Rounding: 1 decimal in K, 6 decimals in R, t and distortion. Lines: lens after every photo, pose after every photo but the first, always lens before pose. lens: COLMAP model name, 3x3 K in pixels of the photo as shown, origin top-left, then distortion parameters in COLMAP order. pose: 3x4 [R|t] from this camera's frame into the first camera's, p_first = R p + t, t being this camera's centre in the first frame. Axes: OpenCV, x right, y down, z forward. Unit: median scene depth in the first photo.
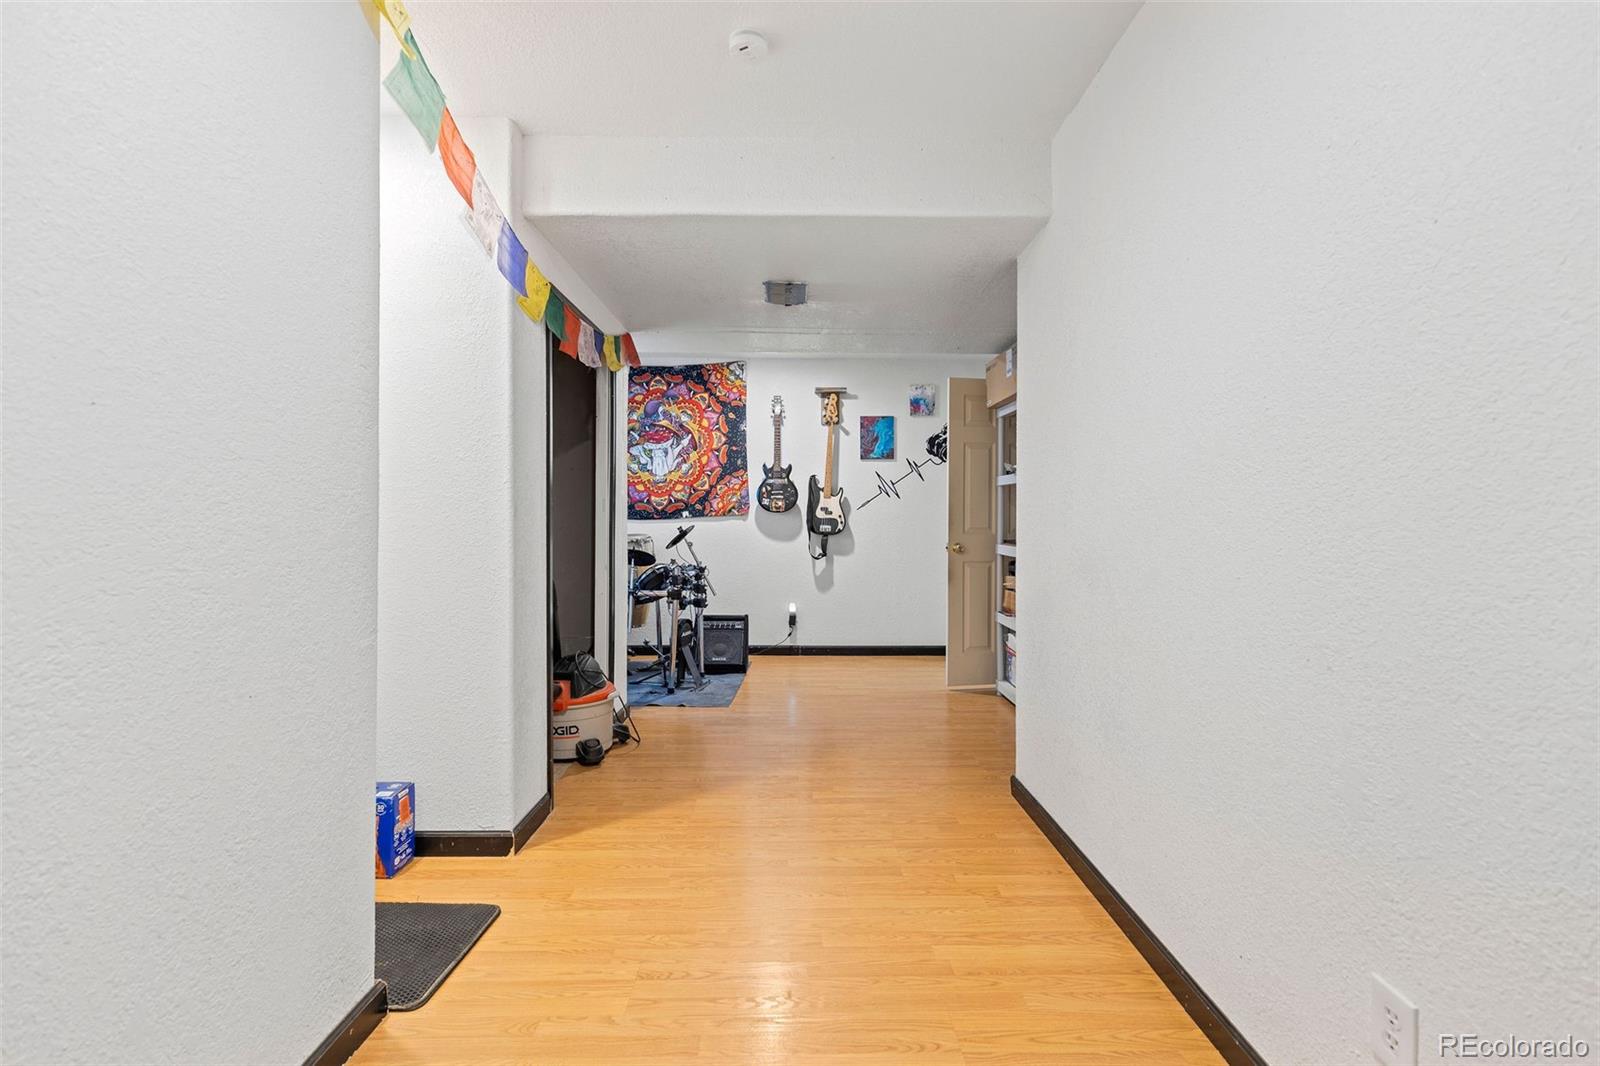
lens RADIAL K [[732.3, 0, 799.7], [0, 732.3, 528.0], [0, 0, 1]] dist [0.005264, -0.000762]
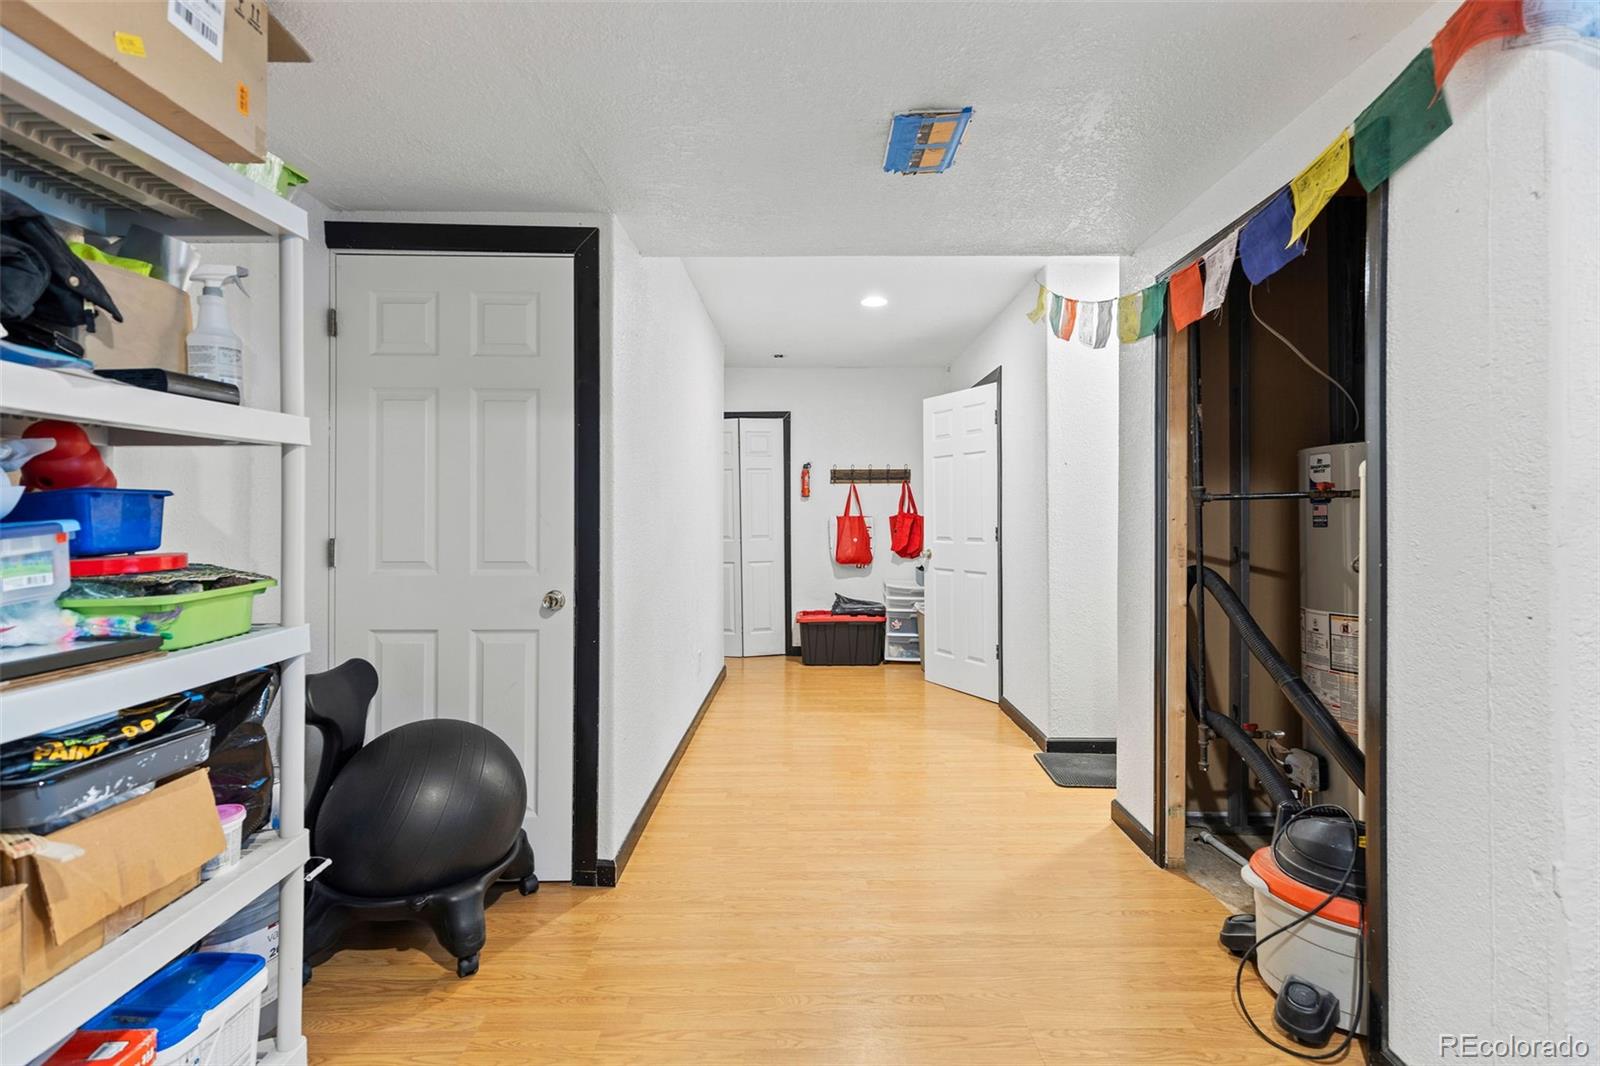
lens RADIAL K [[732.3, 0, 802.9], [0, 732.3, 525.2], [0, 0, 1]] dist [0.005264, -0.000762]
pose [[-0.999700, -0.002002, 0.024396, 0.078798], [-0.001768, 0.999952, 0.009634, -0.039349], [-0.024414, 0.009588, -0.999656, 2.067175]]
